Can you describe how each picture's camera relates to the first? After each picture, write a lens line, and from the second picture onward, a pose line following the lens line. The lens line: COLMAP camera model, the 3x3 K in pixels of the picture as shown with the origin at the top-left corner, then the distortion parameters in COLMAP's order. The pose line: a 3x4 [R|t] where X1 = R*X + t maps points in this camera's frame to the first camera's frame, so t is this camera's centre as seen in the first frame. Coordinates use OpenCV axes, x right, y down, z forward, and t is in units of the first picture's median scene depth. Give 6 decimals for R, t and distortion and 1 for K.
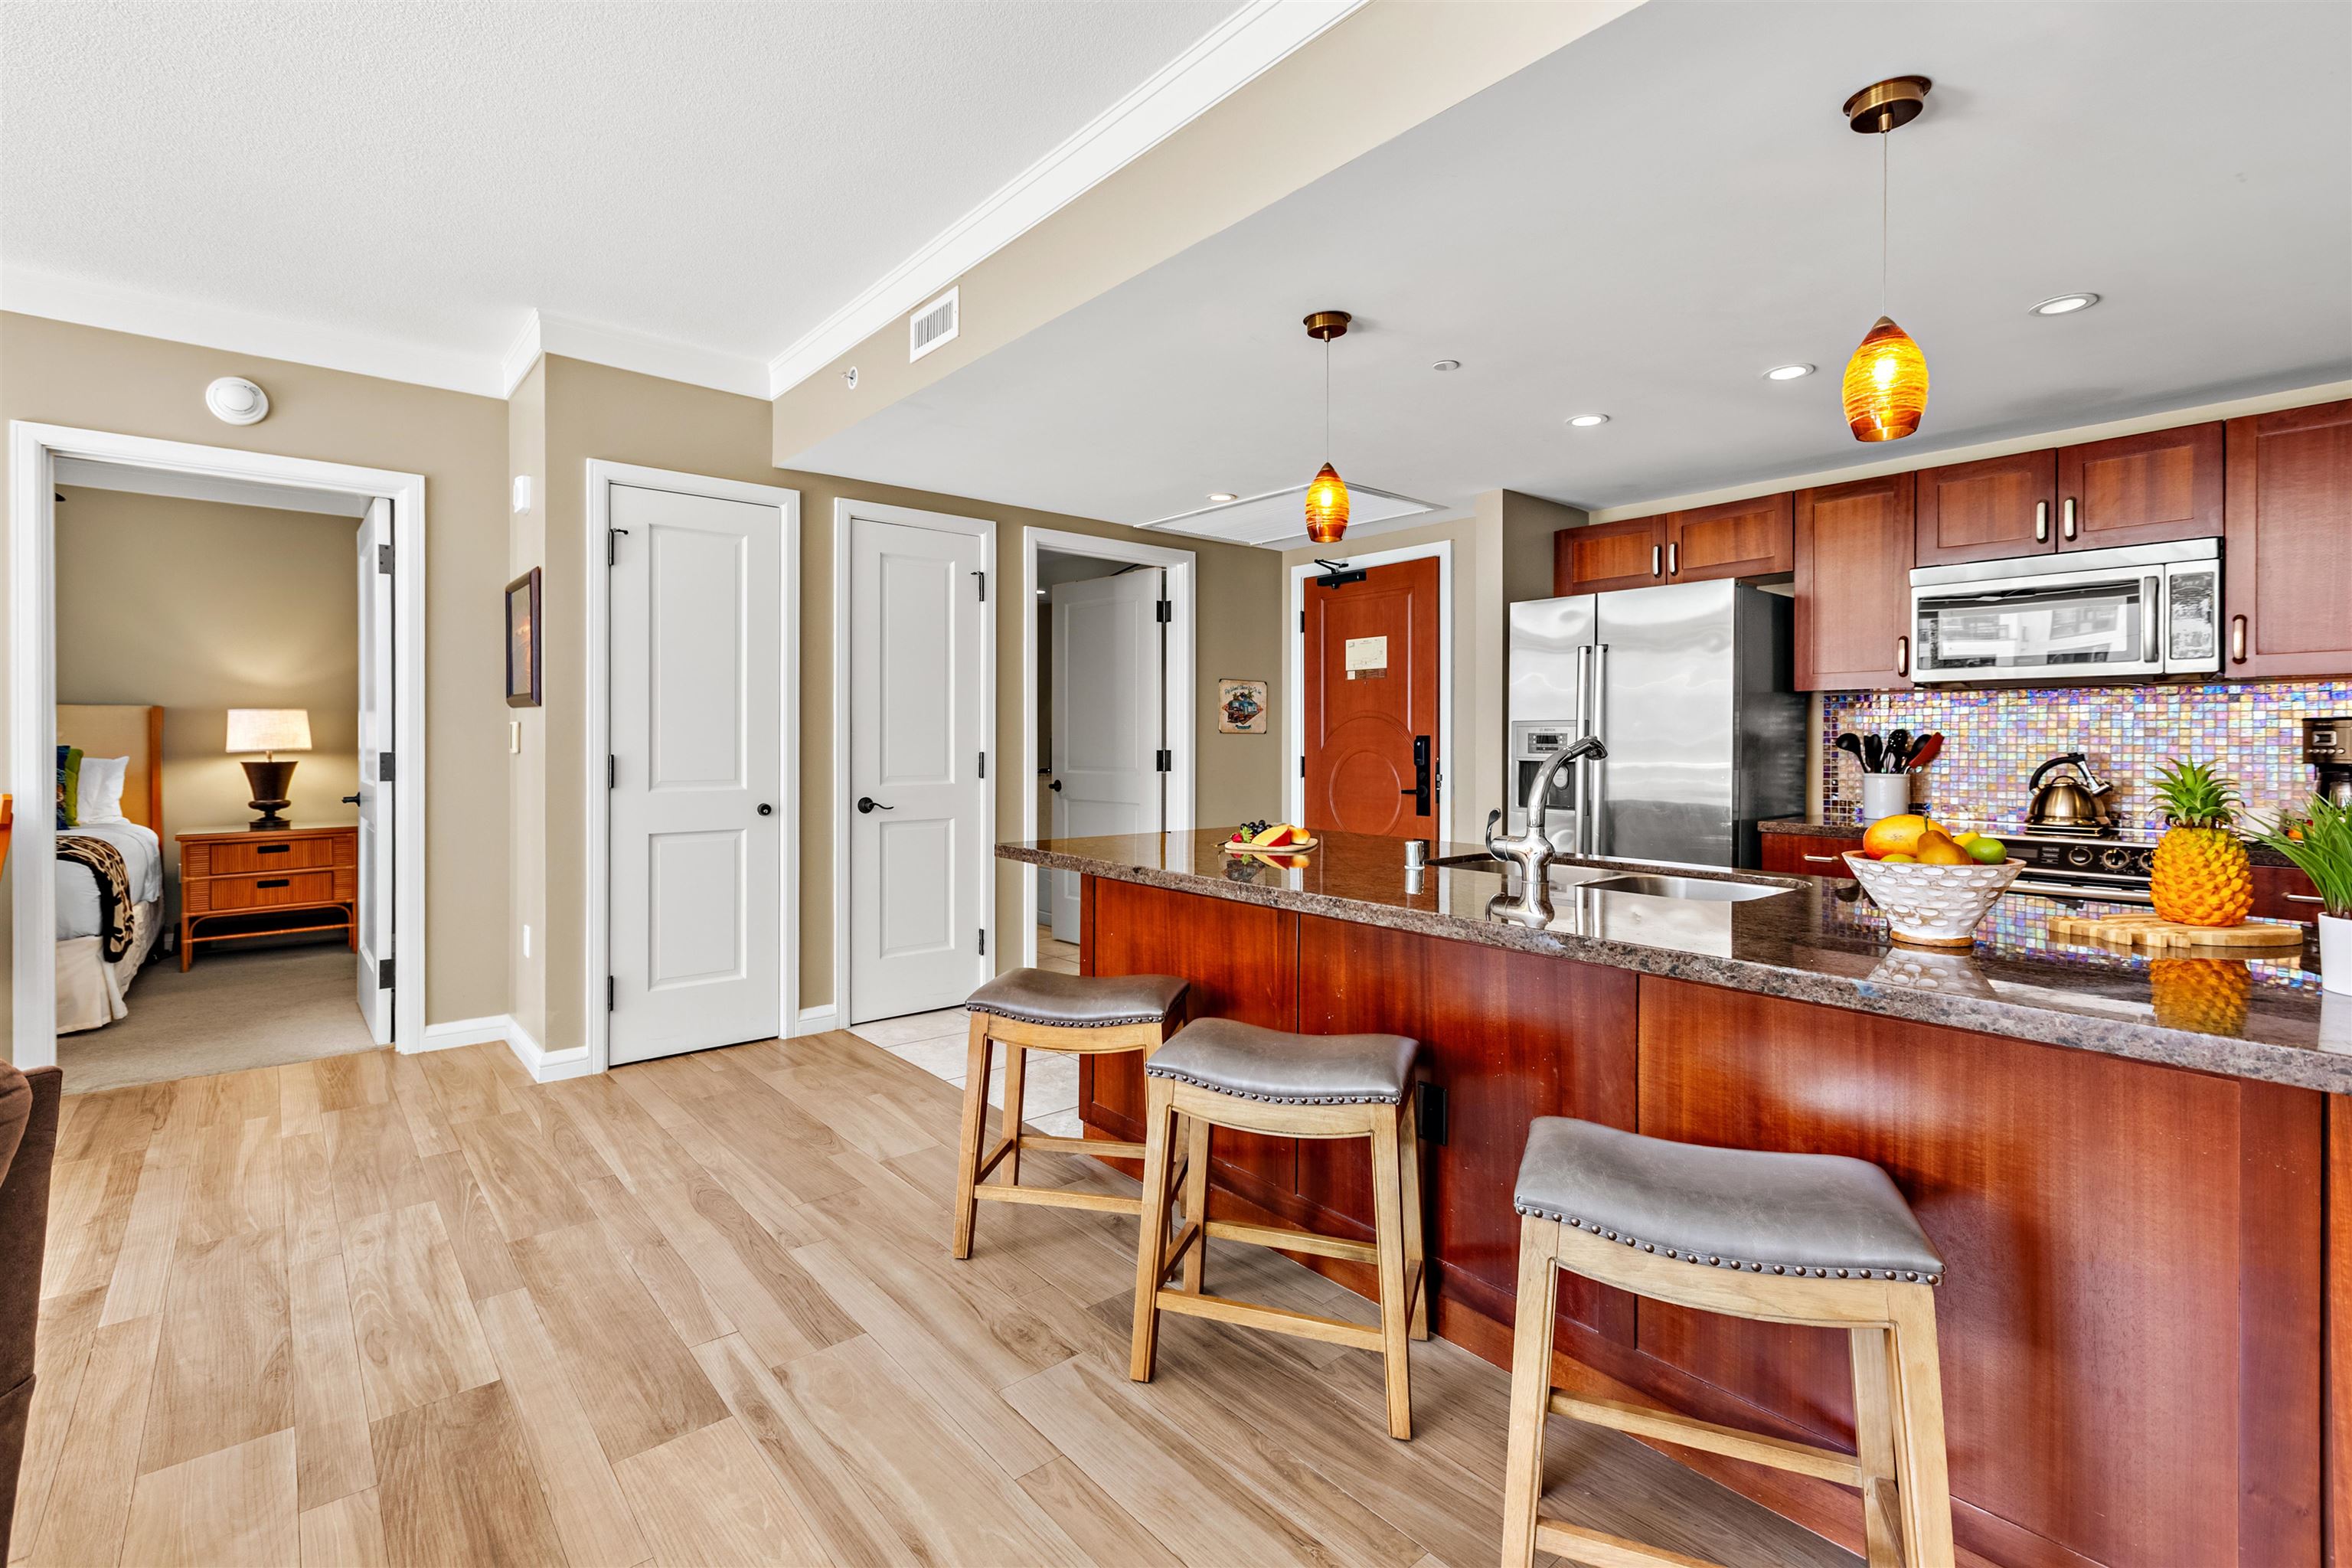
lens RADIAL K [[1076.5, 0, 1150.4], [0, 1076.5, 727.9], [0, 0, 1]] dist [0.008755, -0.003860]
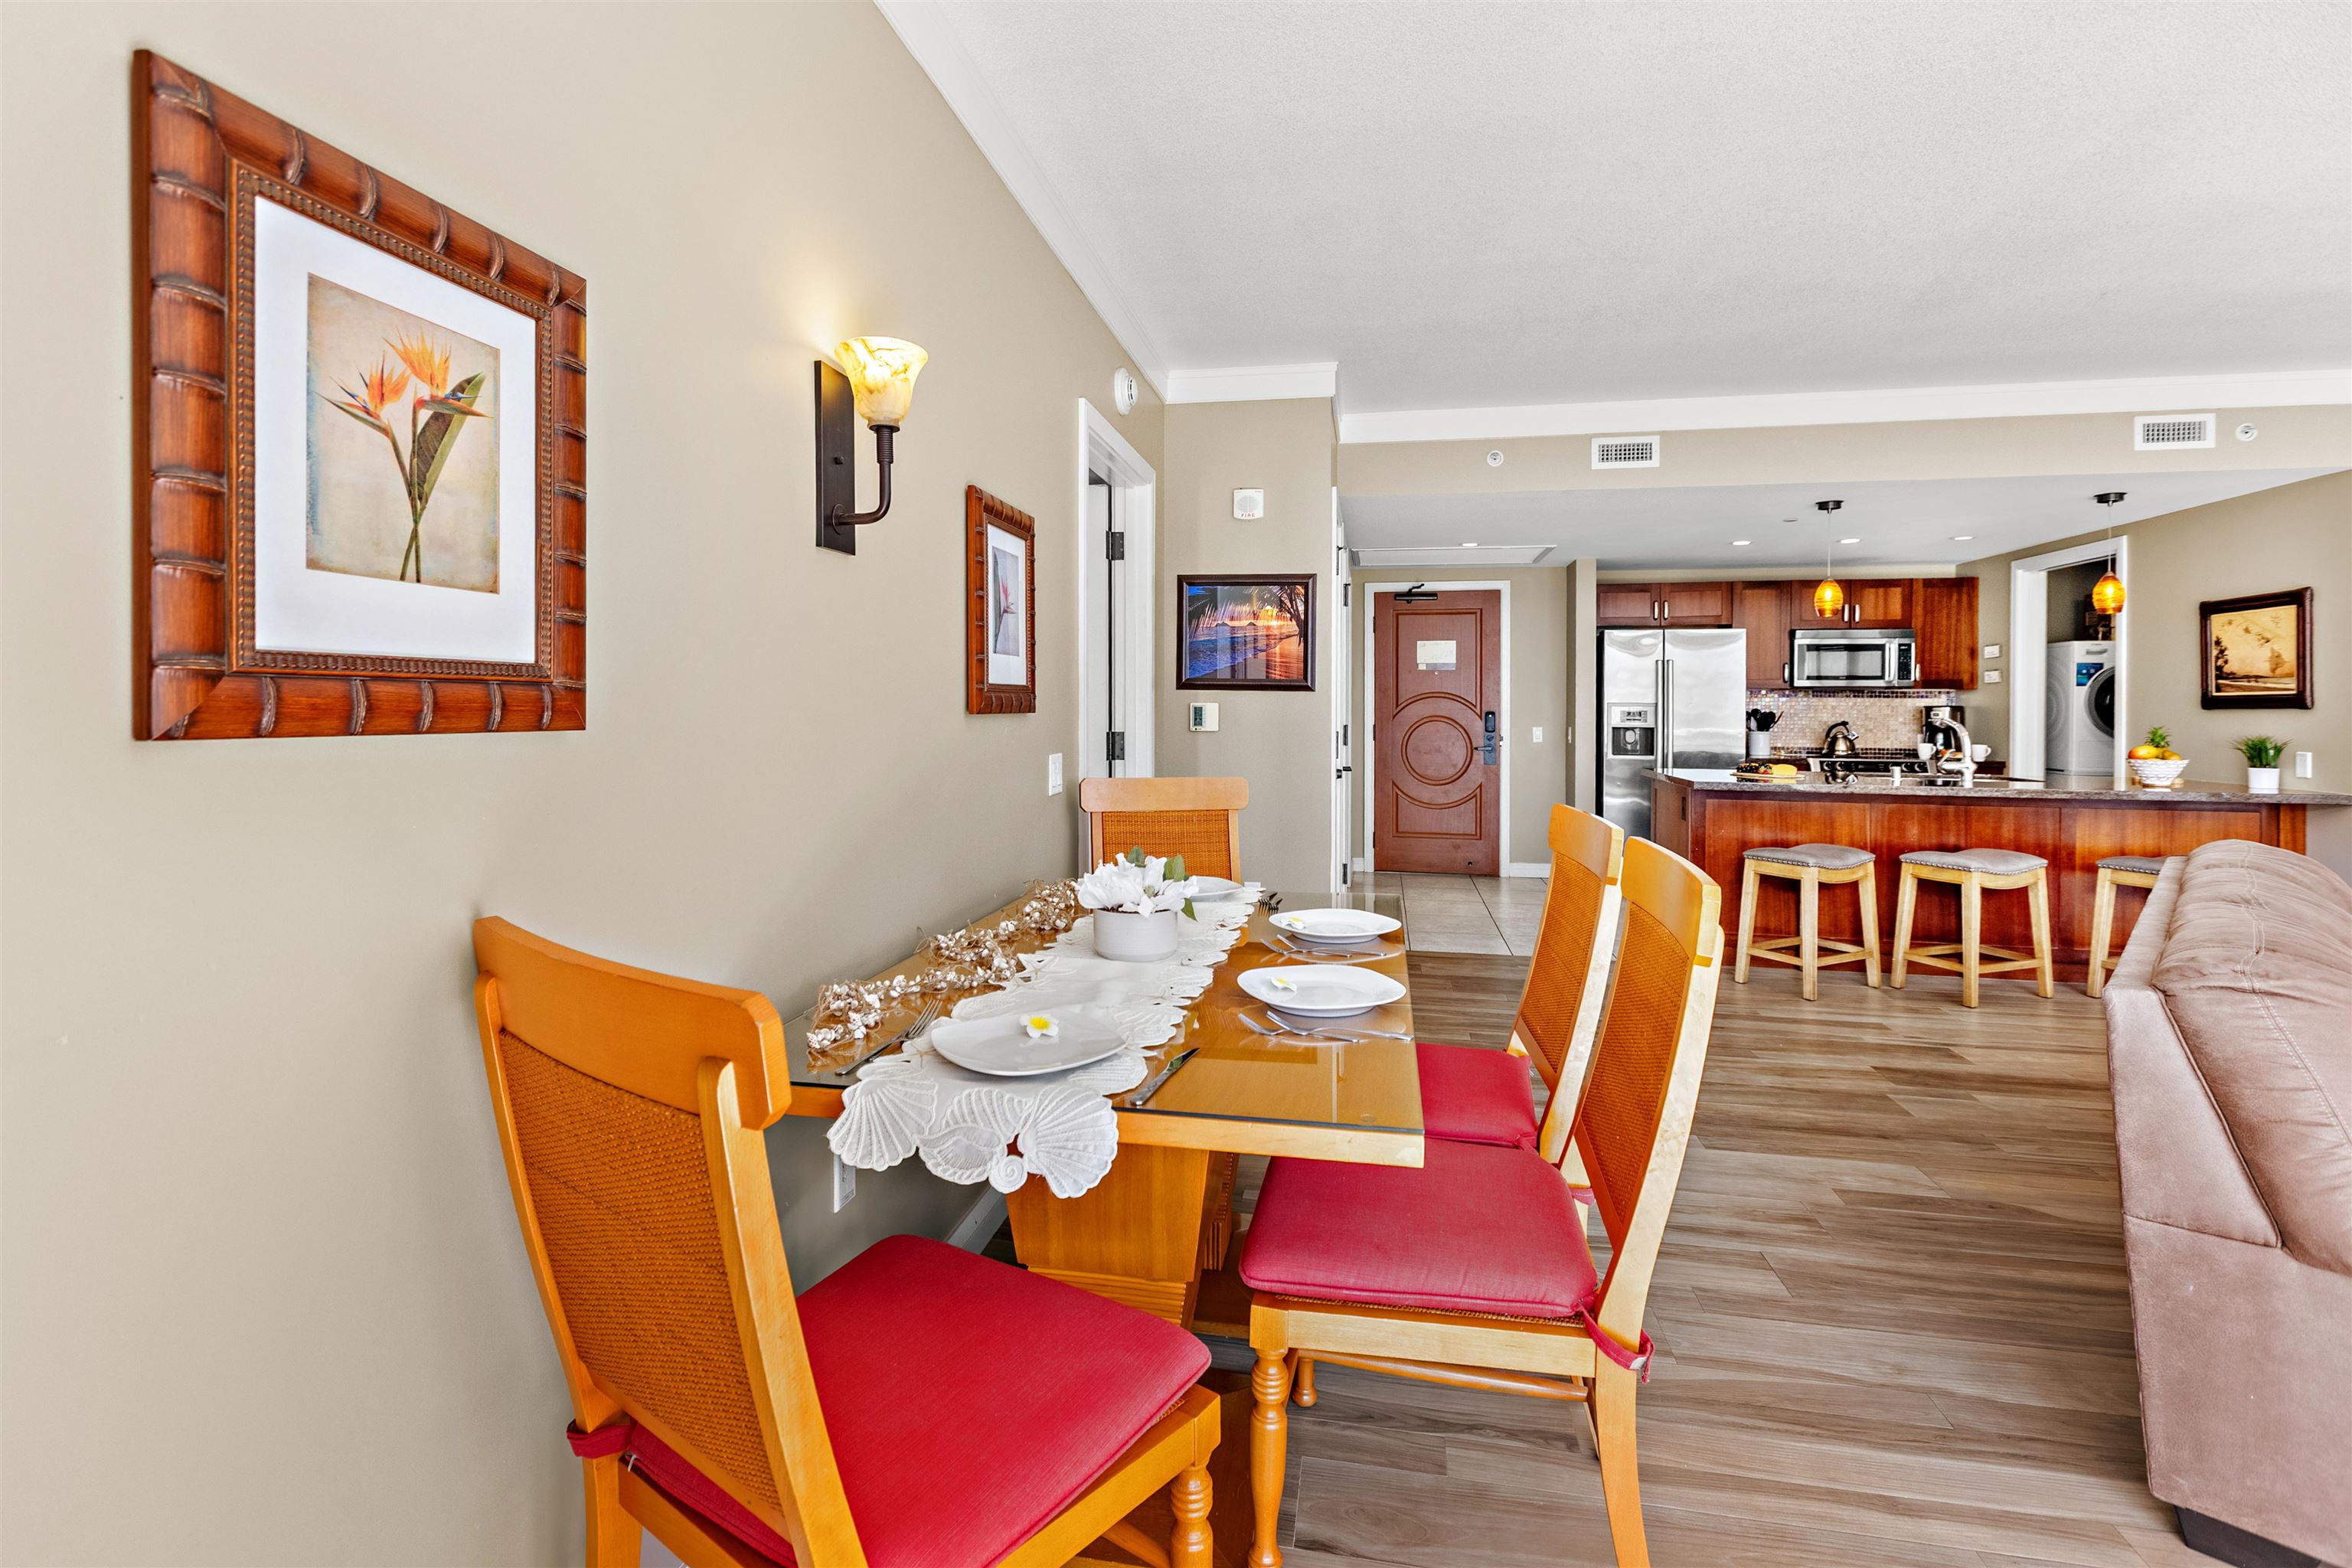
lens RADIAL K [[1076.5, 0, 1180.2], [0, 1076.5, 720.2], [0, 0, 1]] dist [0.008755, -0.003860]
pose [[0.769074, -0.008142, 0.639107, -1.231826], [-0.011061, 0.999600, 0.026044, -0.015419], [-0.639064, -0.027099, 0.768676, 0.151465]]
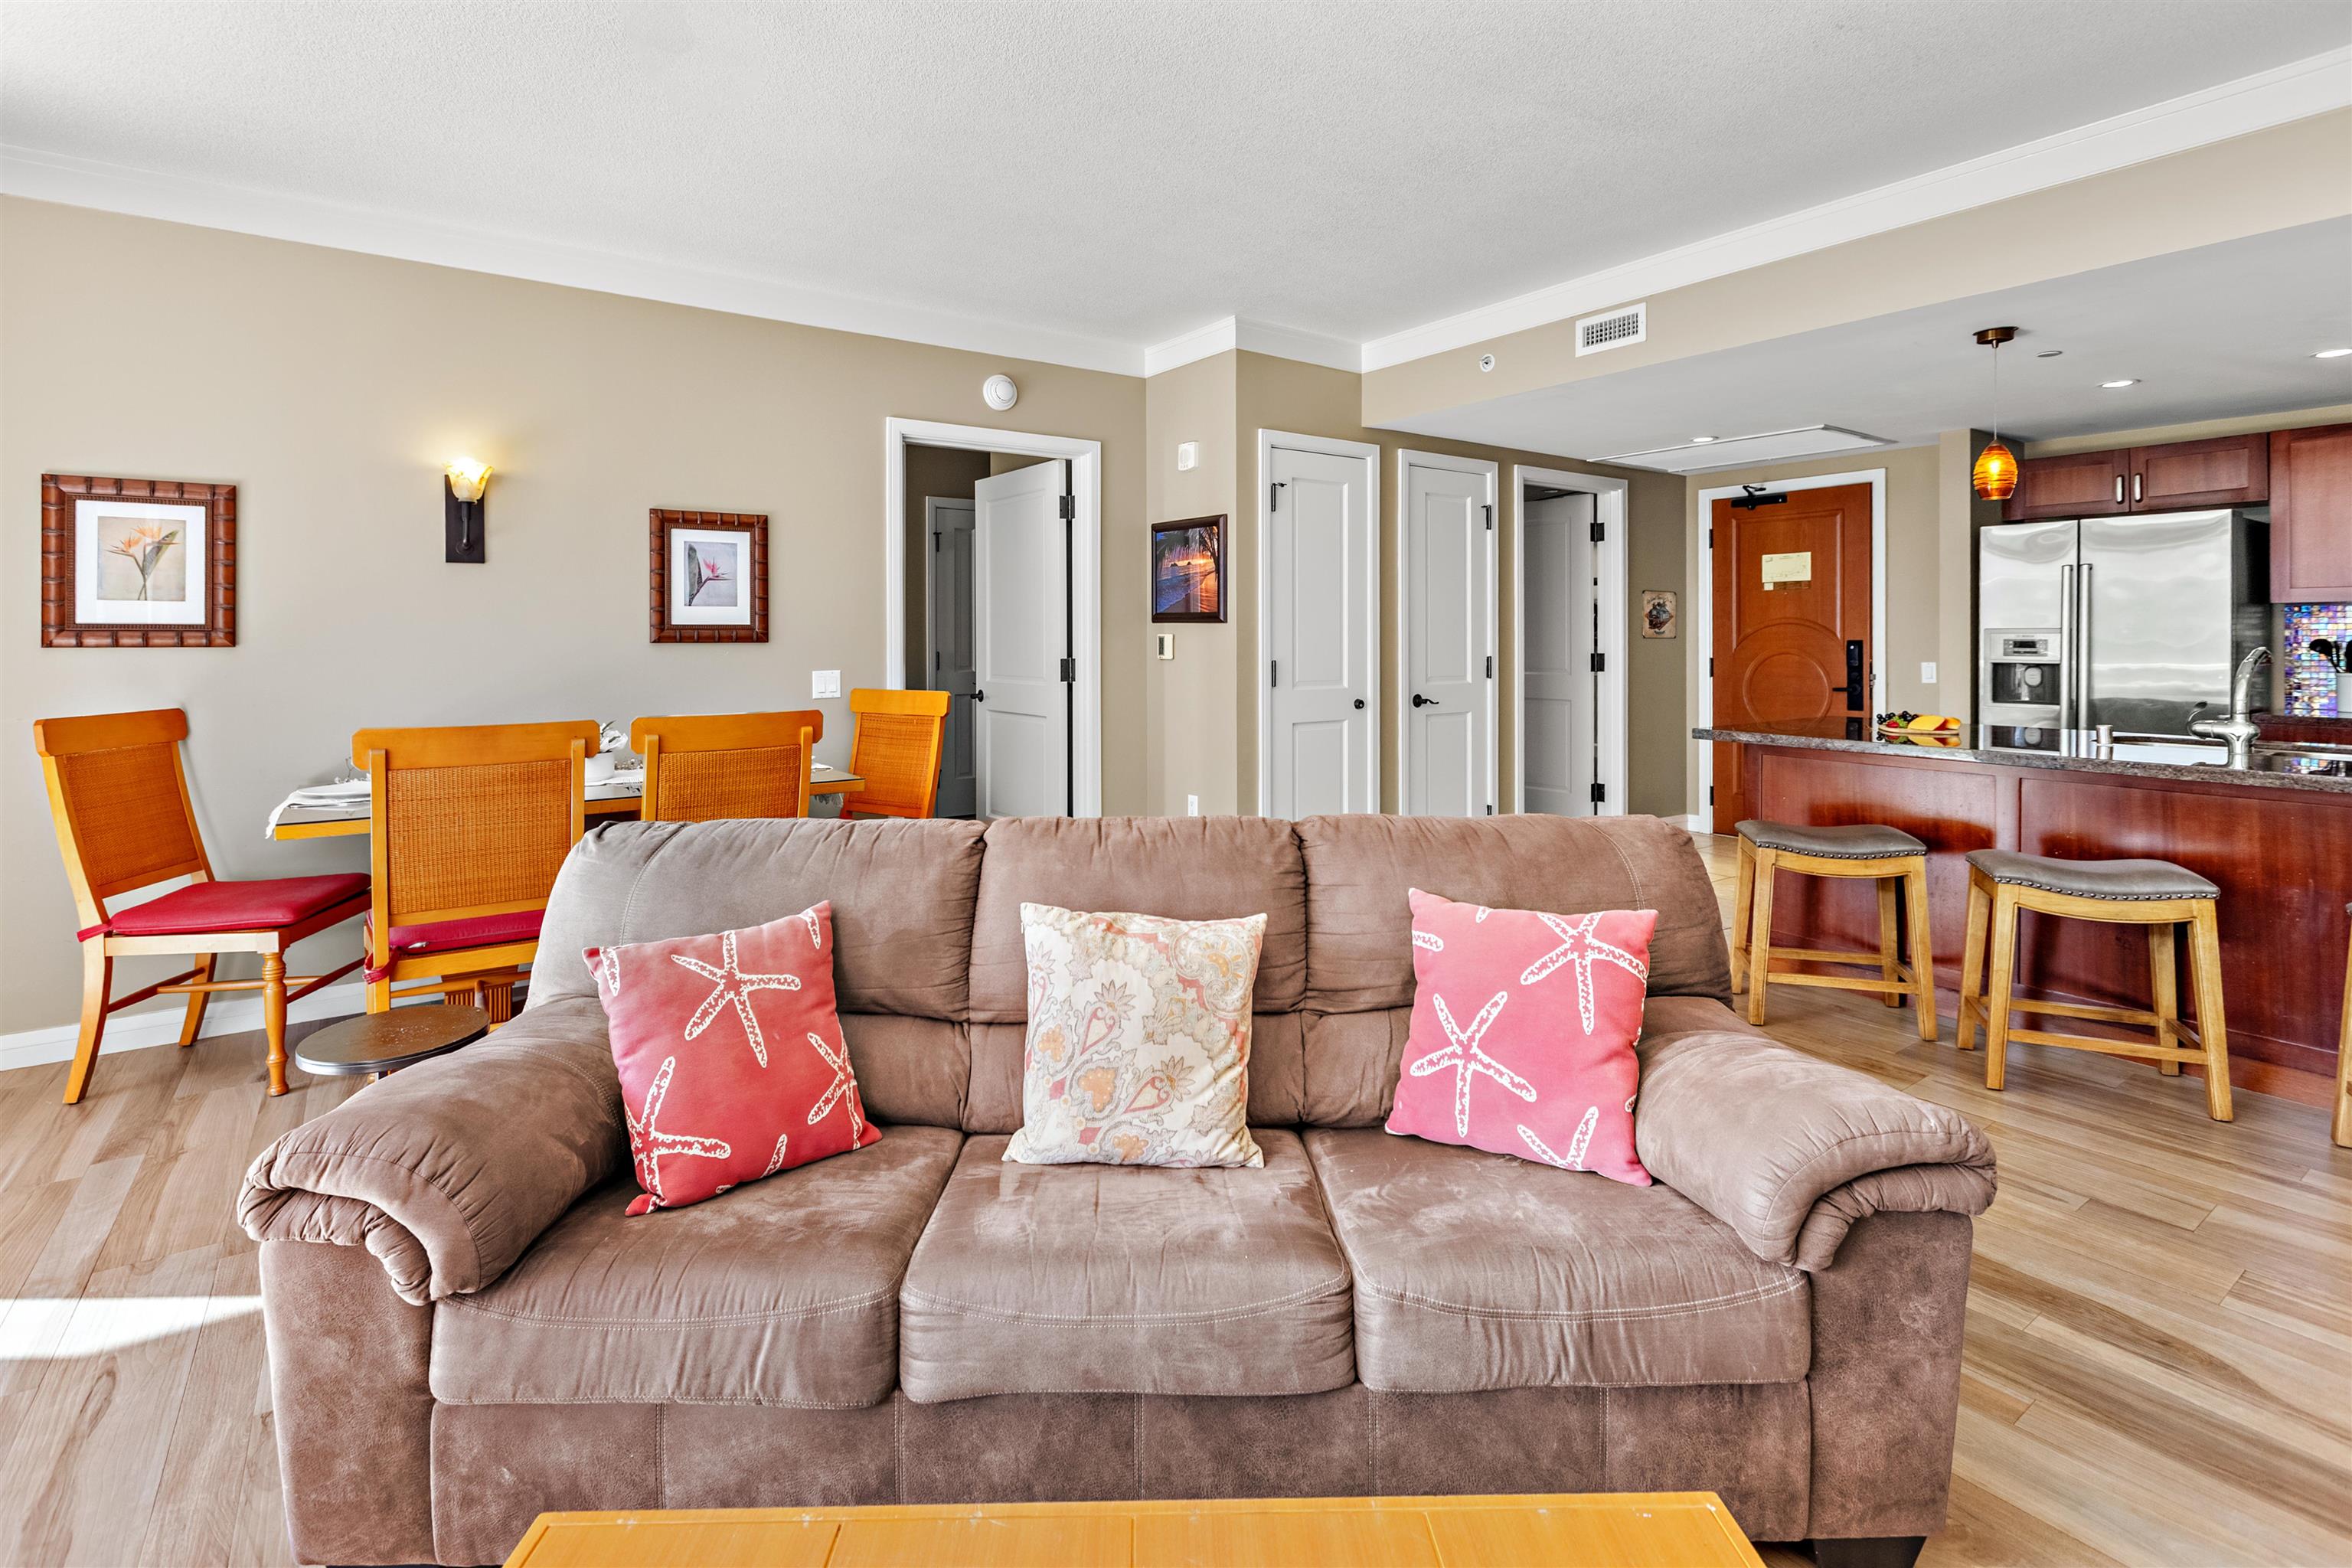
lens RADIAL K [[1076.5, 0, 1161.6], [0, 1076.5, 638.8], [0, 0, 1]] dist [0.008755, -0.003860]
pose [[0.996371, -0.004131, -0.085021, -0.458875], [0.005244, 0.999903, 0.012879, -0.015162], [0.084960, -0.013278, 0.996296, -0.249518]]
